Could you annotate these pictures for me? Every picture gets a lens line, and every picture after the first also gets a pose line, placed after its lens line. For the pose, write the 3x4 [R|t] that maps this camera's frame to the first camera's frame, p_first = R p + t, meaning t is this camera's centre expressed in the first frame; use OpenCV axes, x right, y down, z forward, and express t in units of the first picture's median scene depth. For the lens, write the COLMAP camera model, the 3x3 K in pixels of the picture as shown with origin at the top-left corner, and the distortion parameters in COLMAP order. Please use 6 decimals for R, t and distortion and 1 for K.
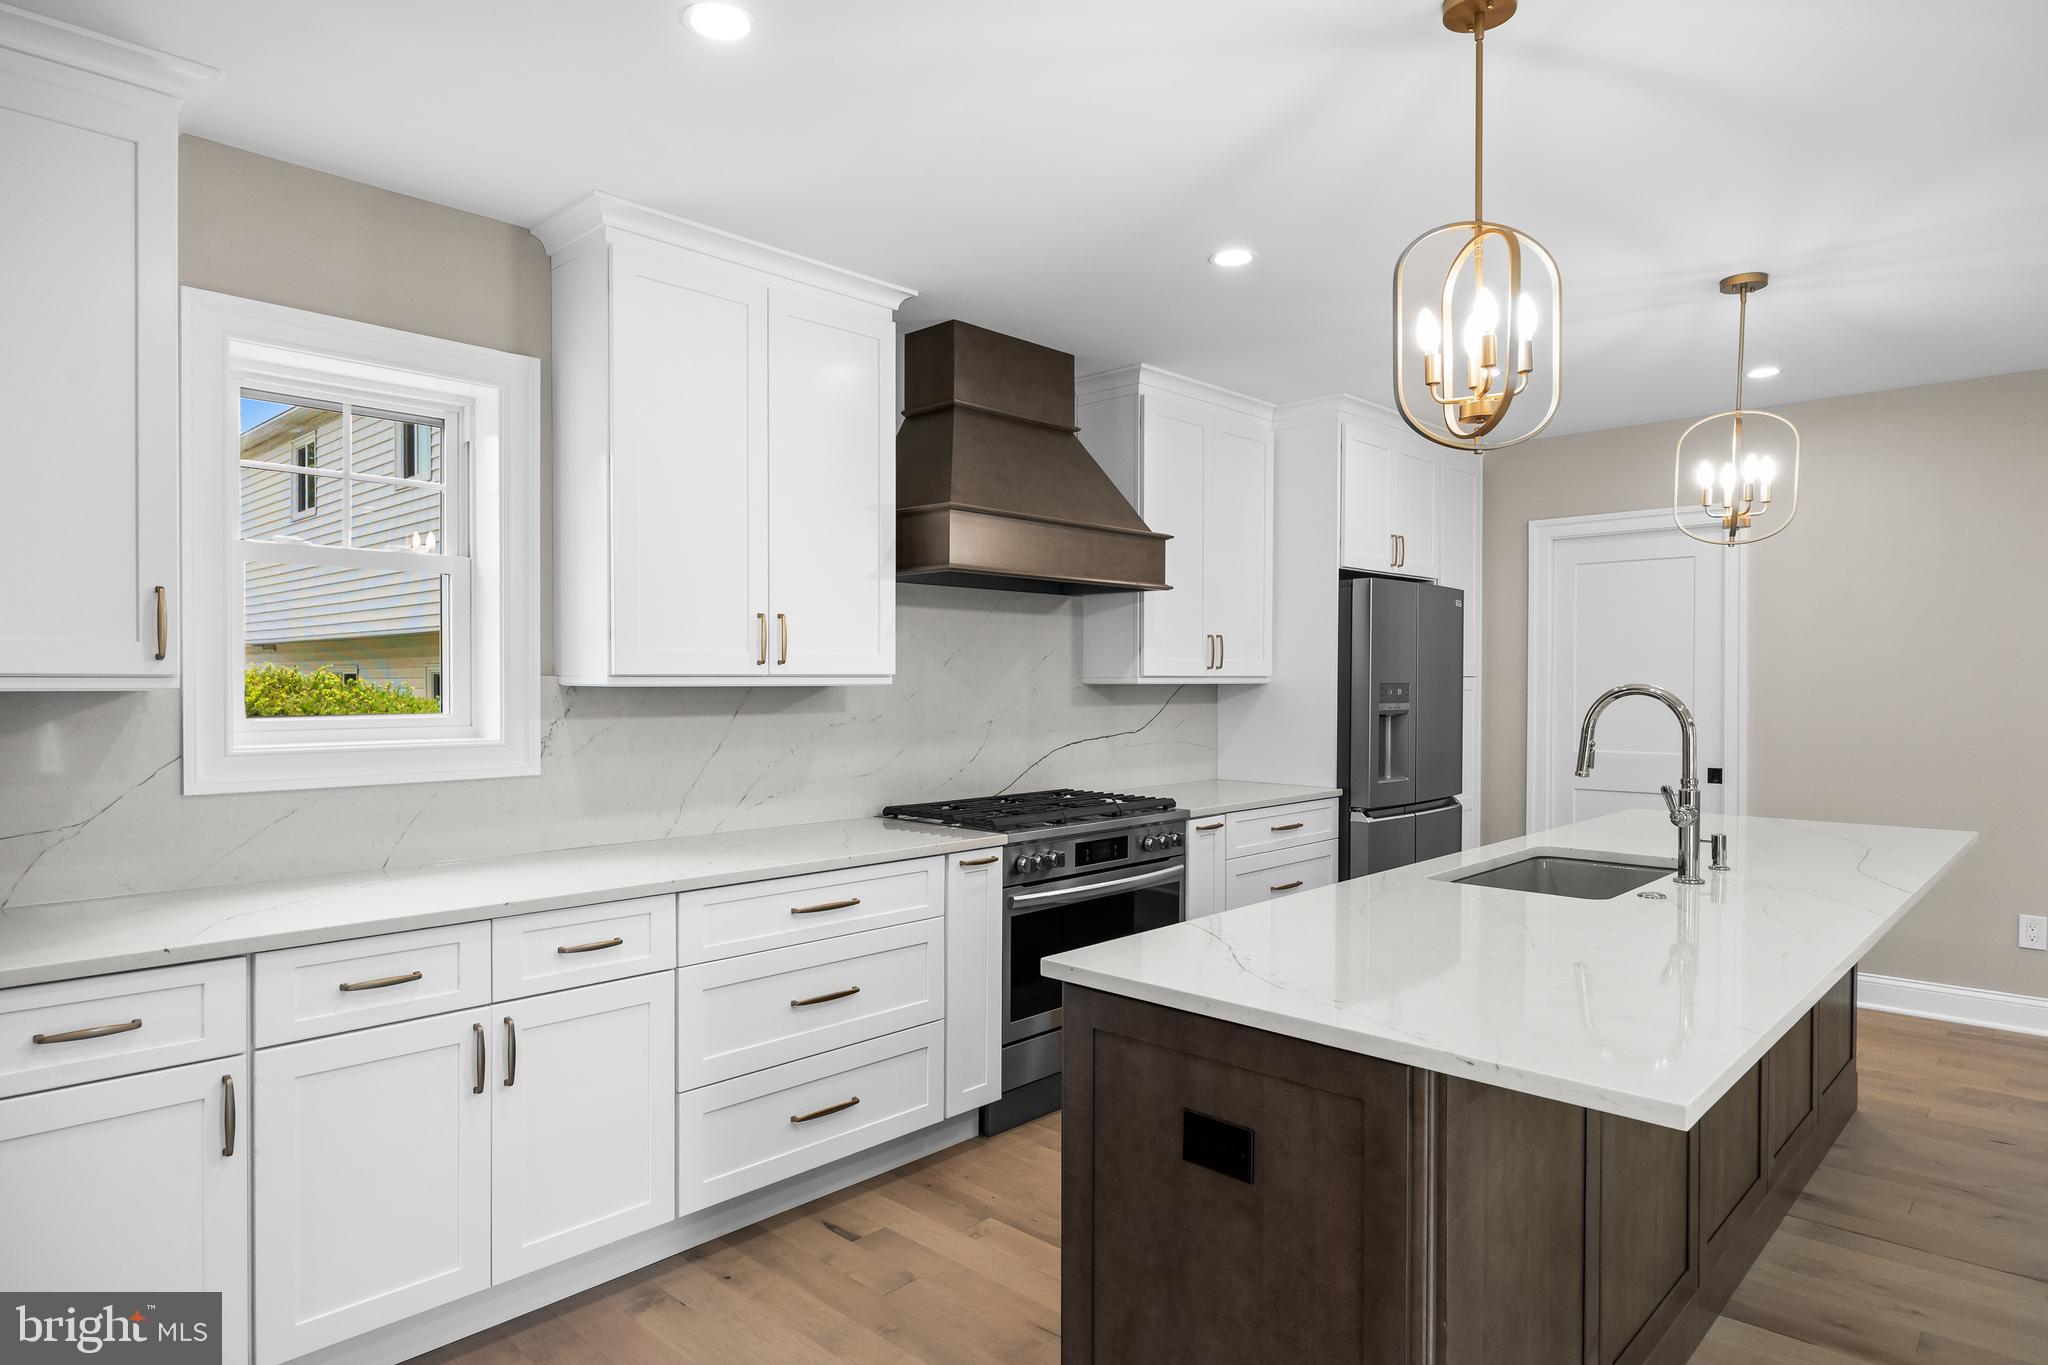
lens RADIAL K [[1173.3, 0, 1024.9], [0, 1173.3, 701.3], [0, 0, 1]] dist [-0.002058, -0.000635]
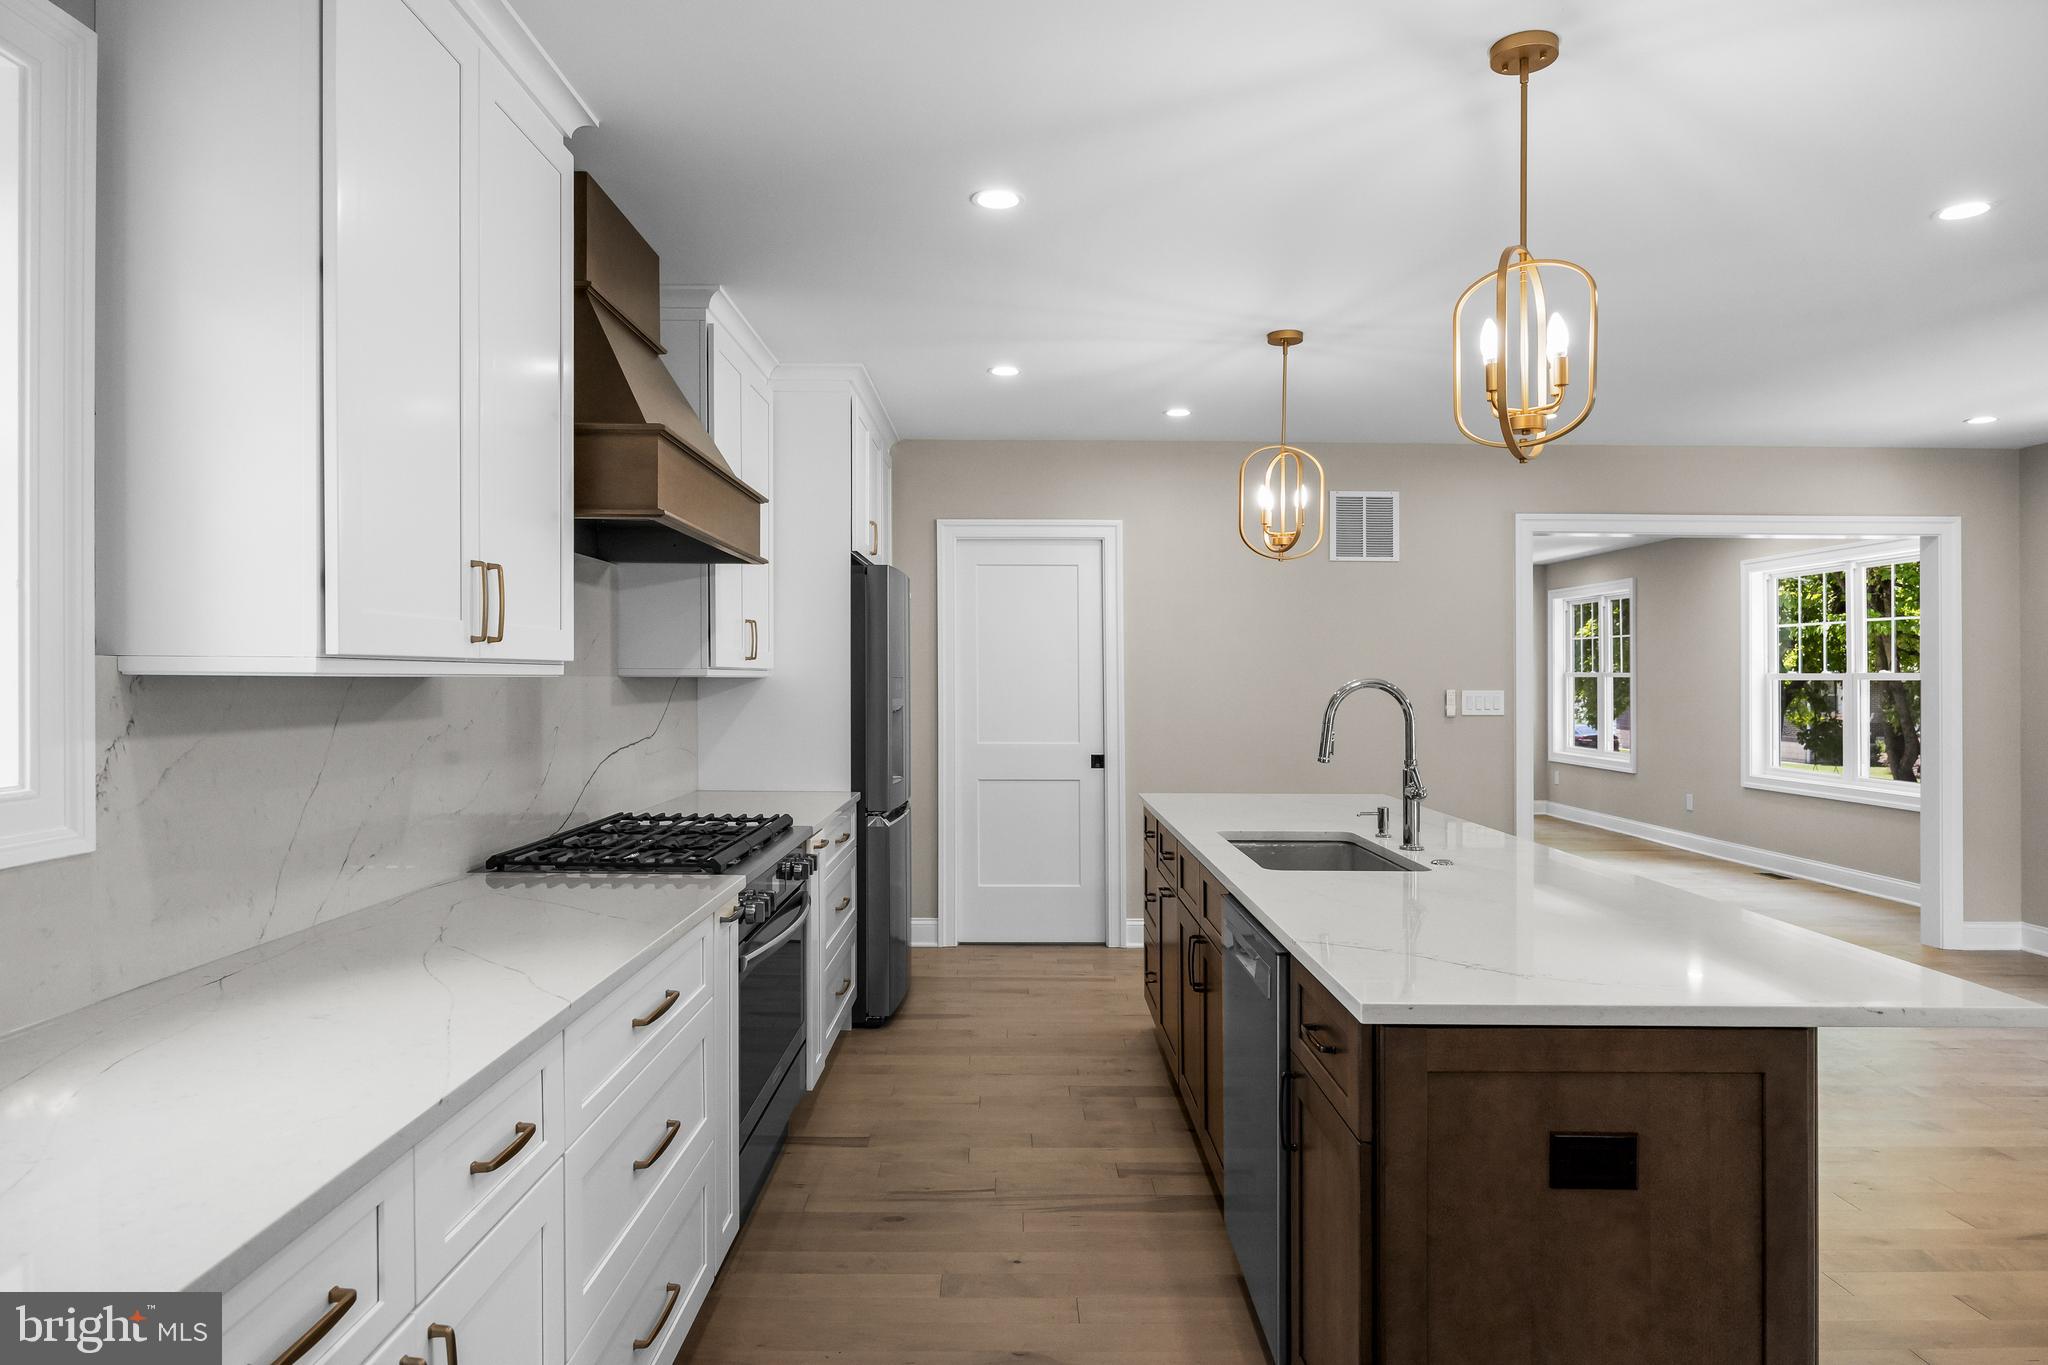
lens RADIAL K [[1232.9, 0, 1024.0], [0, 1232.9, 682.5], [0, 0, 1]] dist [-0.005957, 0.002321]
pose [[0.720944, 0.001804, 0.692991, -0.465041], [0.007056, 0.999926, -0.009944, -0.001422], [-0.692957, 0.012059, 0.720878, 0.321816]]
